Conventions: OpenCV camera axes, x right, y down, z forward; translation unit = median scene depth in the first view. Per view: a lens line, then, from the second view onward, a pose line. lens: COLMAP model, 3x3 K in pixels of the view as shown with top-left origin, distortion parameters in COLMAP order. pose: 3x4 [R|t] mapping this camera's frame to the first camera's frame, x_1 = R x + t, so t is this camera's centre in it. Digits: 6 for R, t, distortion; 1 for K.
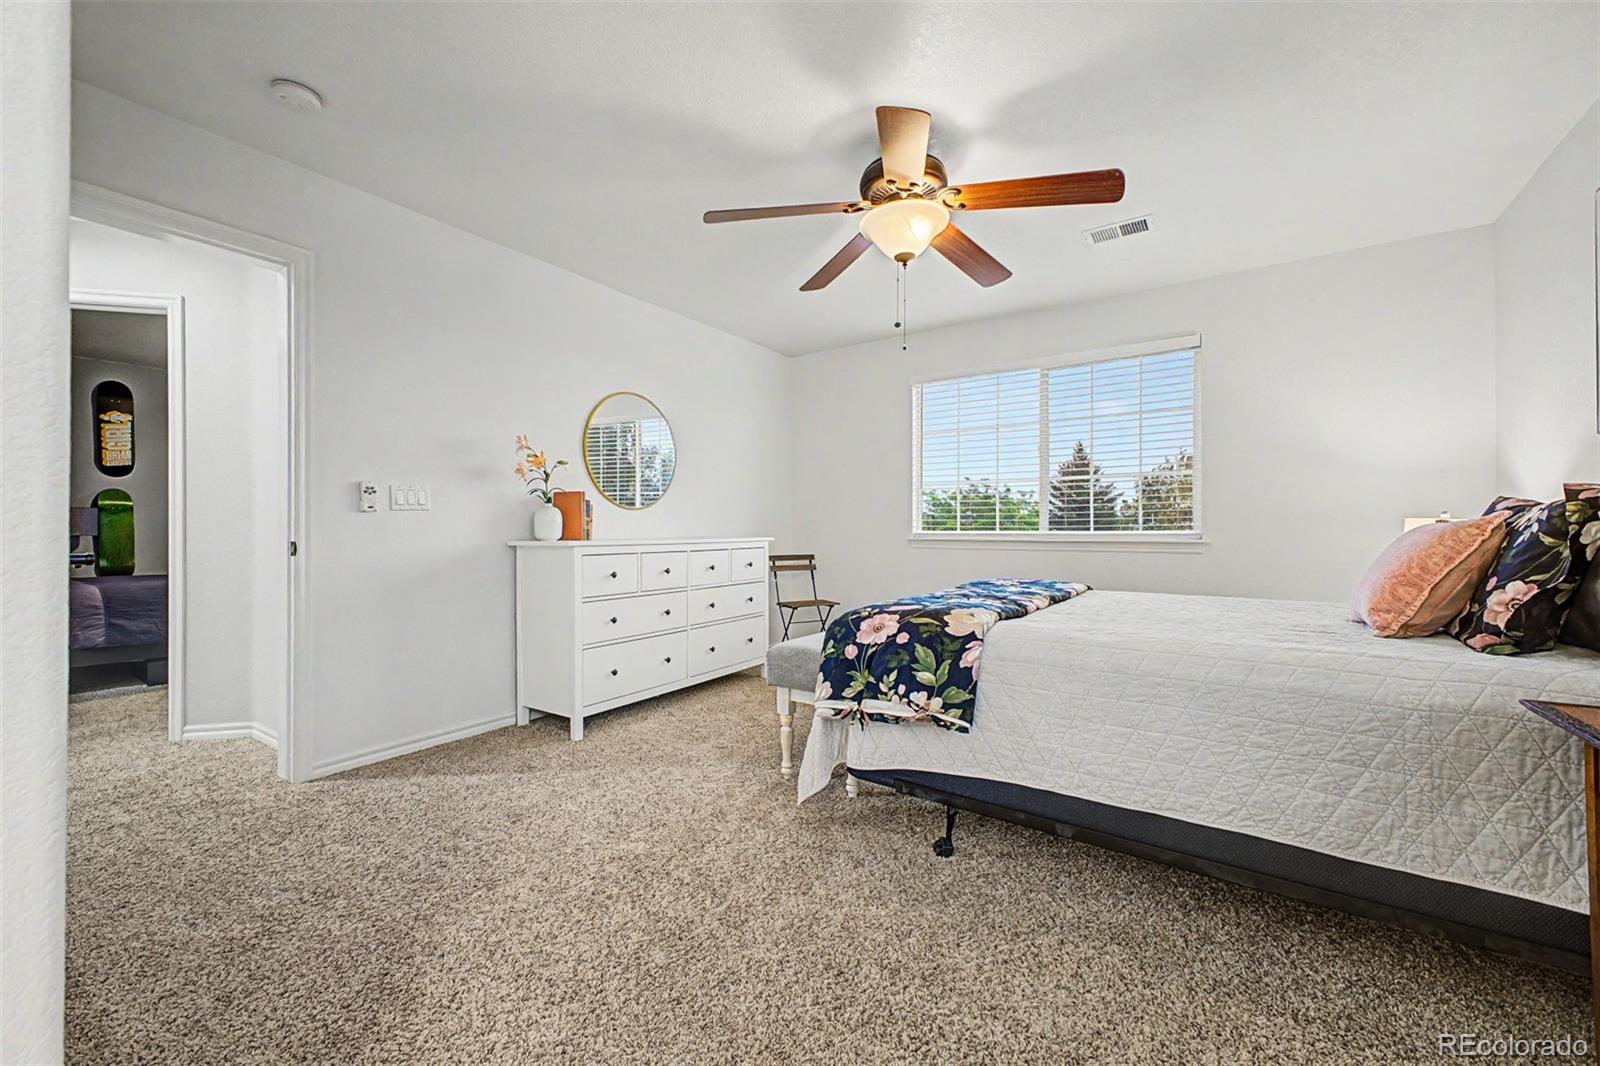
lens RADIAL K [[628.6, 0, 798.6], [0, 628.6, 528.7], [0, 0, 1]] dist [0.029020, -0.009956]
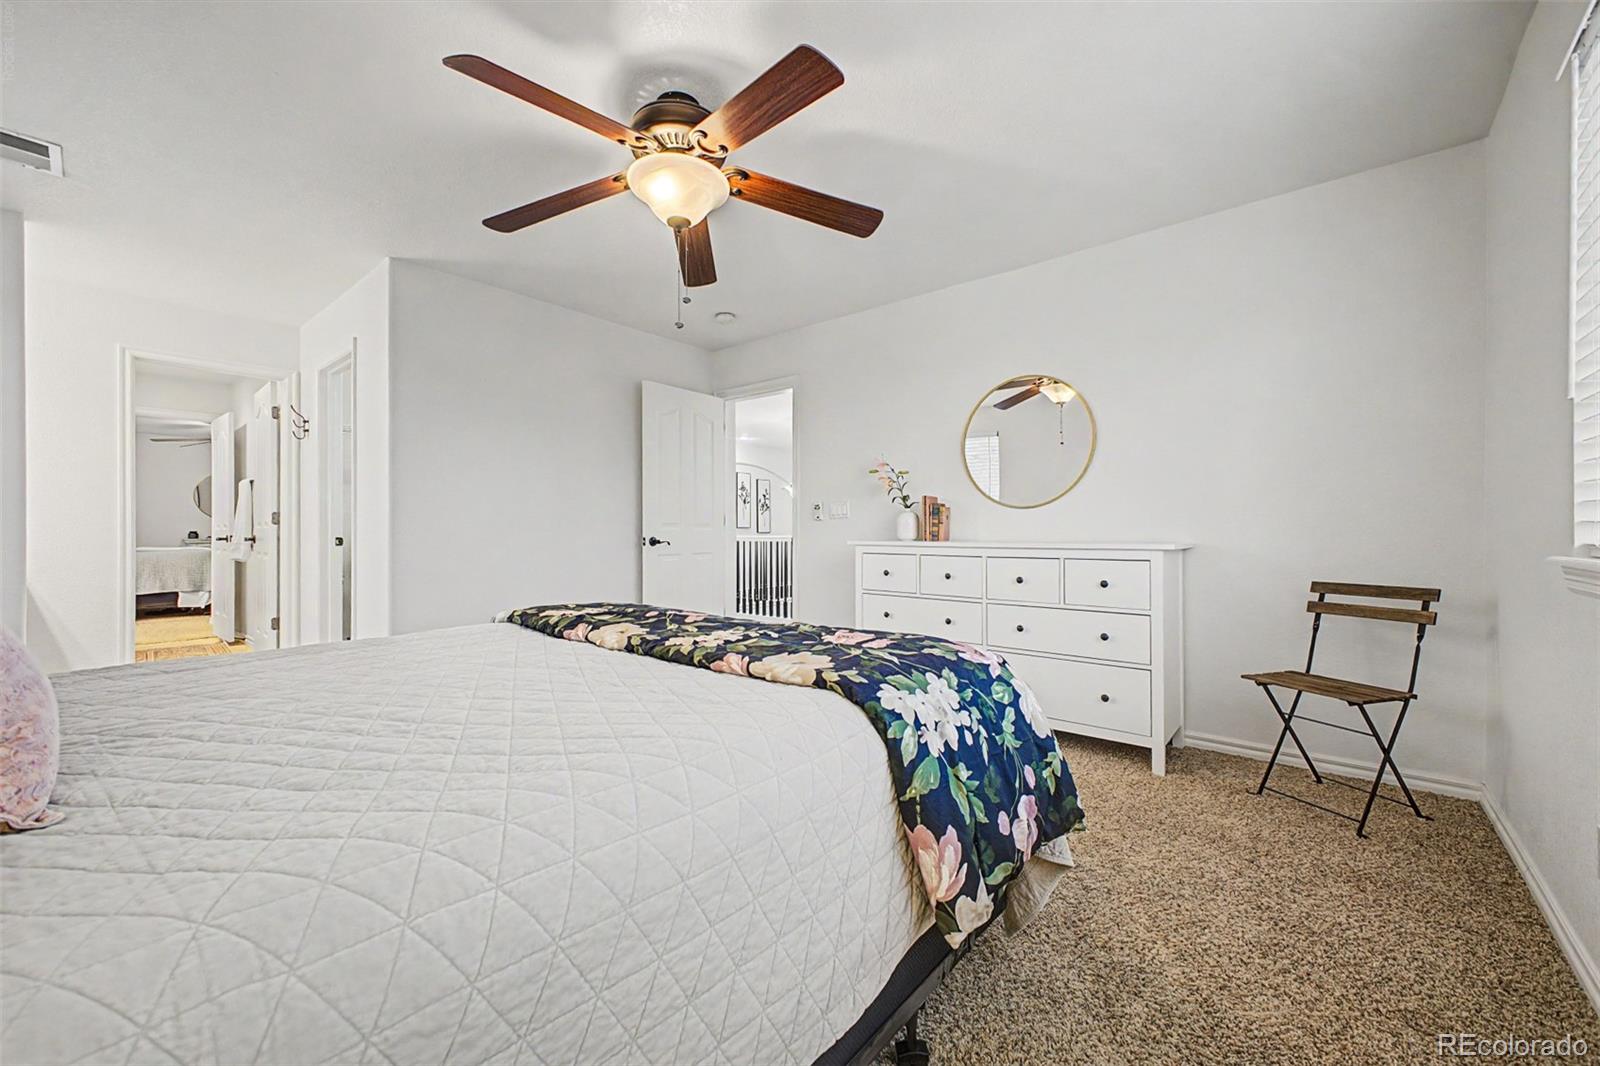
lens RADIAL K [[628.6, 0, 798.6], [0, 628.6, 528.7], [0, 0, 1]] dist [0.029020, -0.009956]
pose [[-0.106769, 0.003739, -0.994277, 0.553170], [0.005023, 0.999982, 0.003221, -0.005573], [0.994271, -0.004650, -0.106786, 0.652945]]
